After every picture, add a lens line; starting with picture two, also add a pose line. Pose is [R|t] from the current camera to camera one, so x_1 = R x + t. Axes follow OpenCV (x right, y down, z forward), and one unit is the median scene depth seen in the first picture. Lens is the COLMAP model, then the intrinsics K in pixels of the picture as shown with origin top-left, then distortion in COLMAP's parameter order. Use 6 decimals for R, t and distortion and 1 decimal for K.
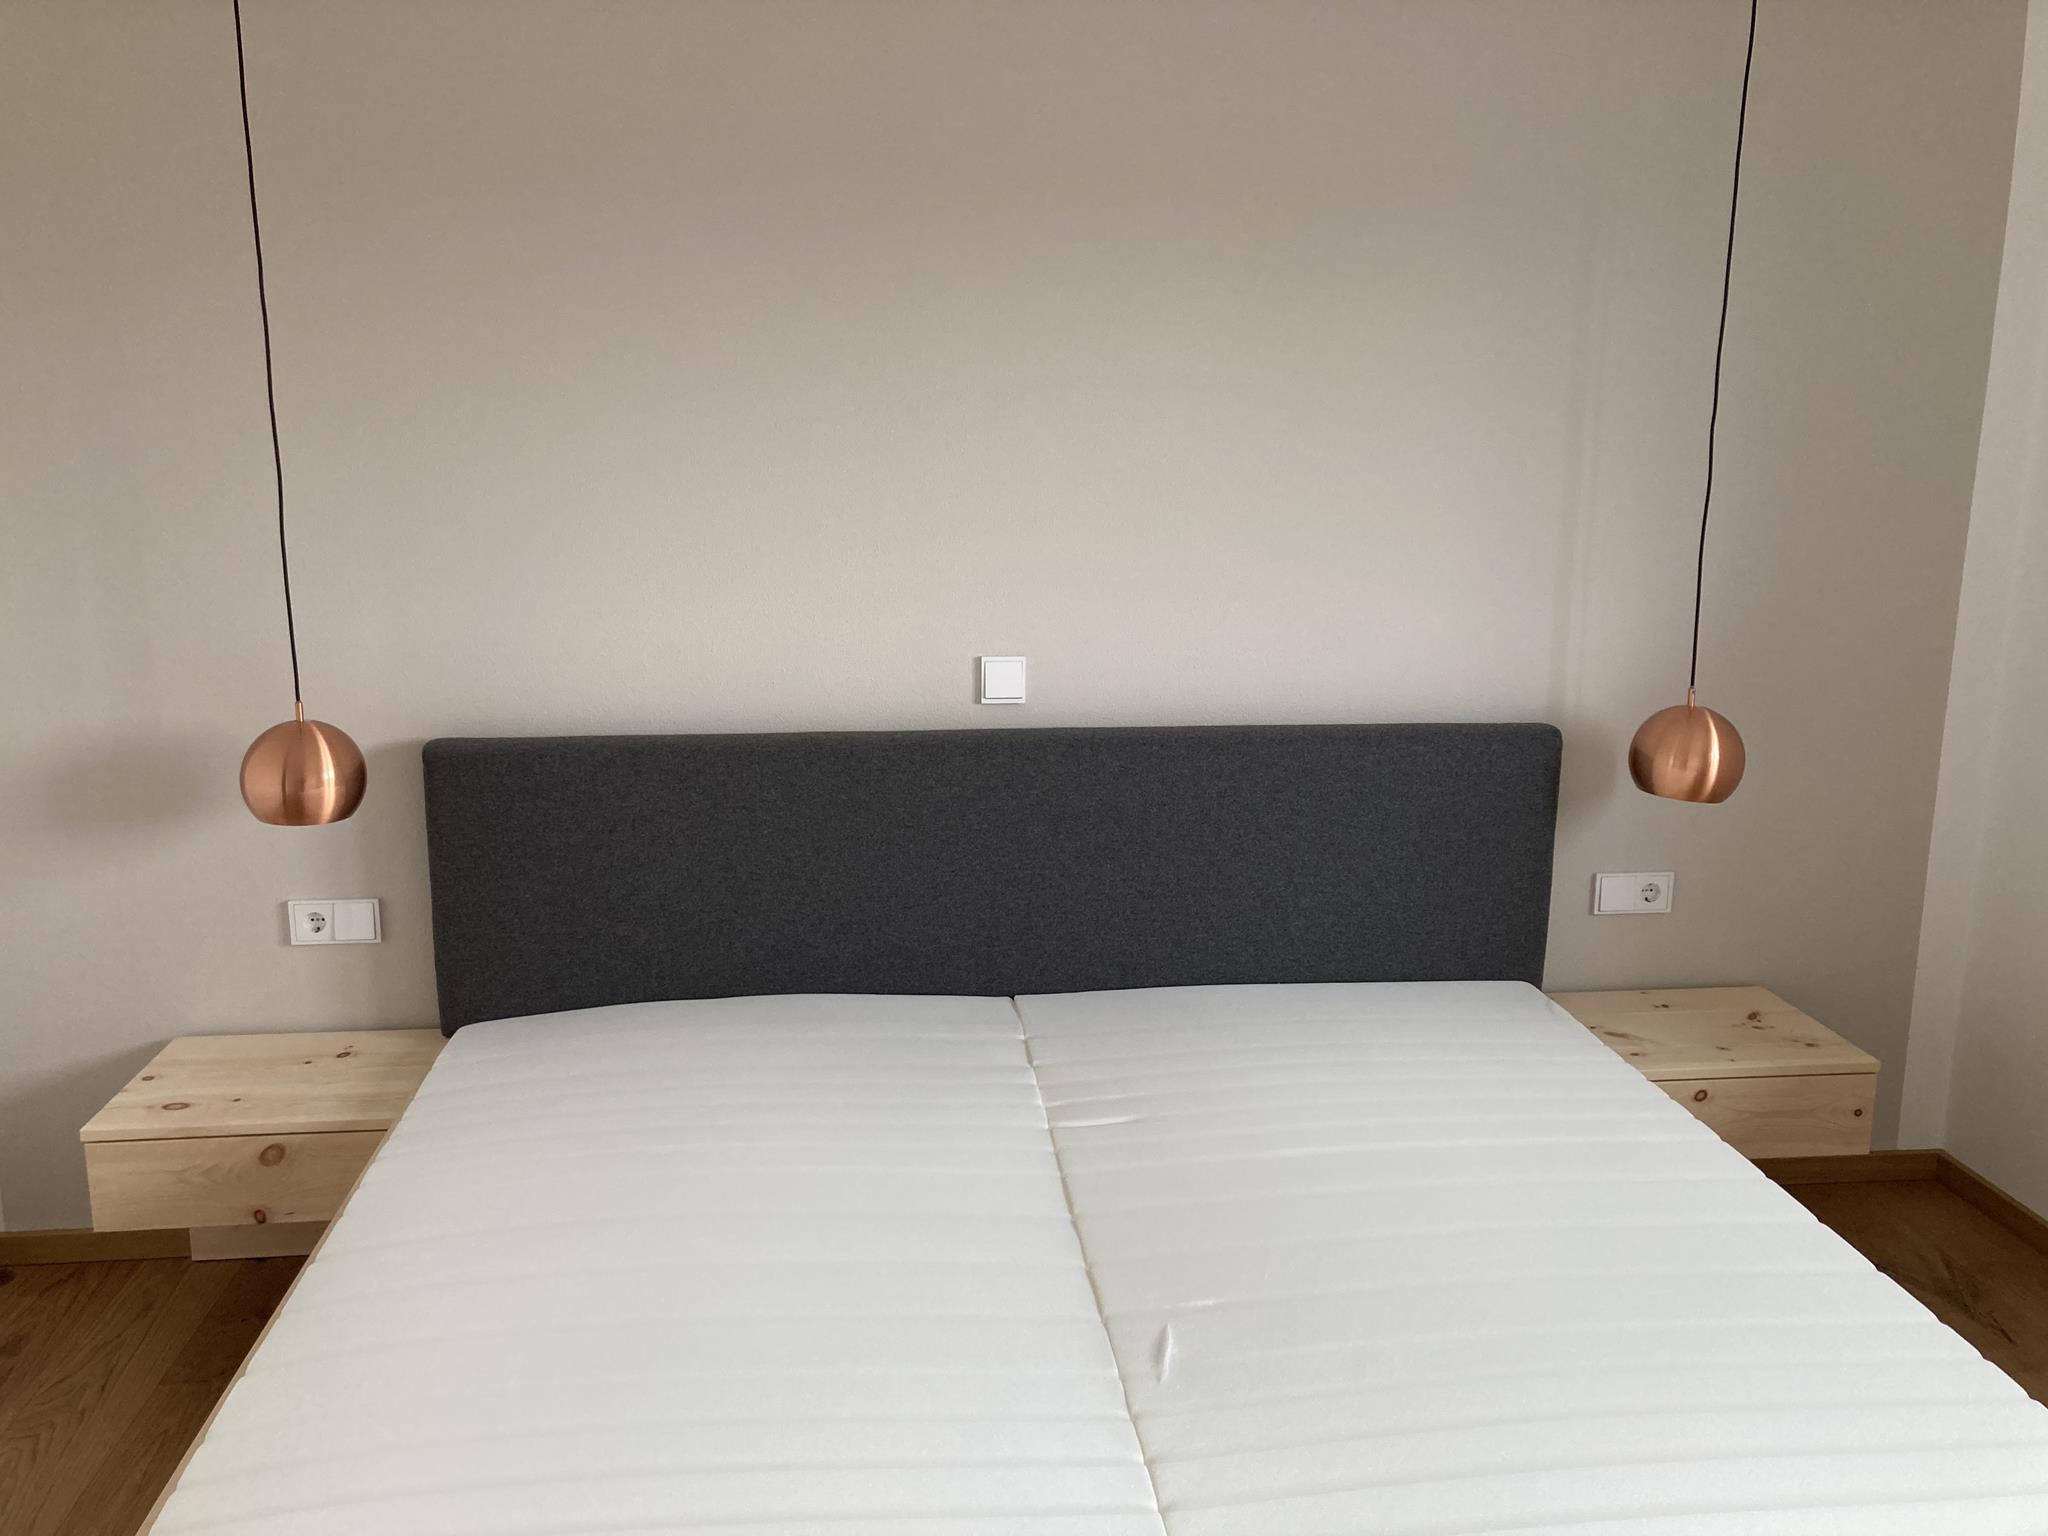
lens RADIAL K [[1682.4, 0, 1024.0], [0, 1682.4, 768.0], [0, 0, 1]] dist [0.088351, -0.176541]
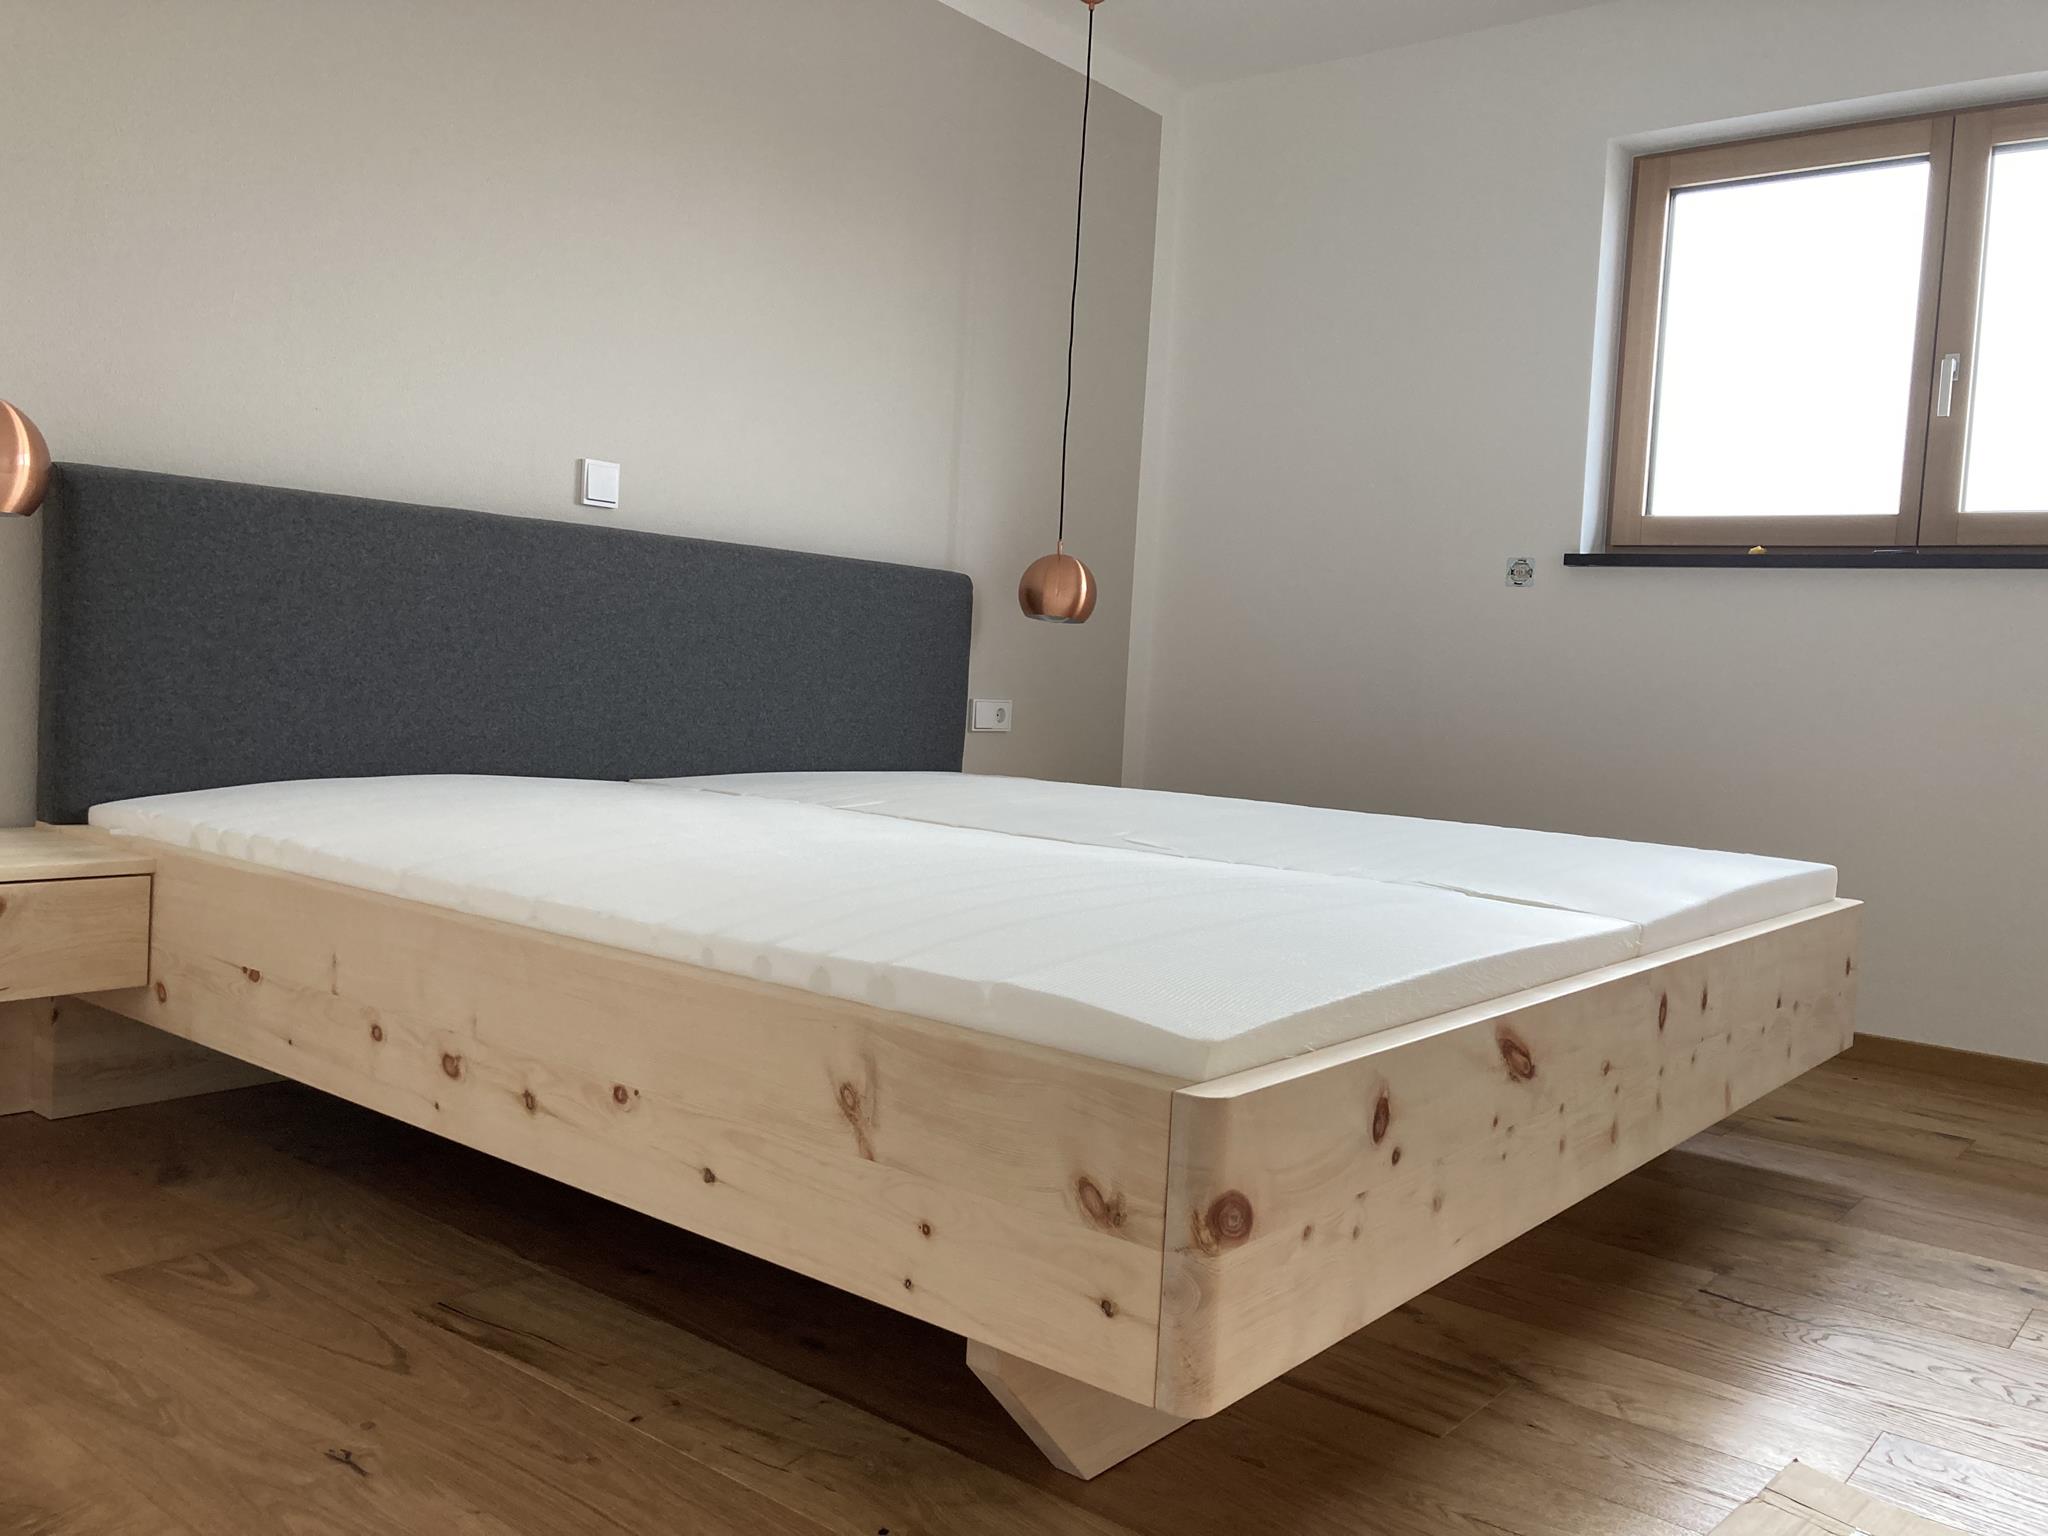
lens RADIAL K [[1696.0, 0, 1022.7], [0, 1696.0, 750.8], [0, 0, 1]] dist [0.015310, 0.000317]
pose [[0.697509, 0.000611, 0.716576, -0.614546], [0.103128, 0.989504, -0.101227, 0.258607], [-0.709116, 0.144506, 0.690125, 0.092796]]
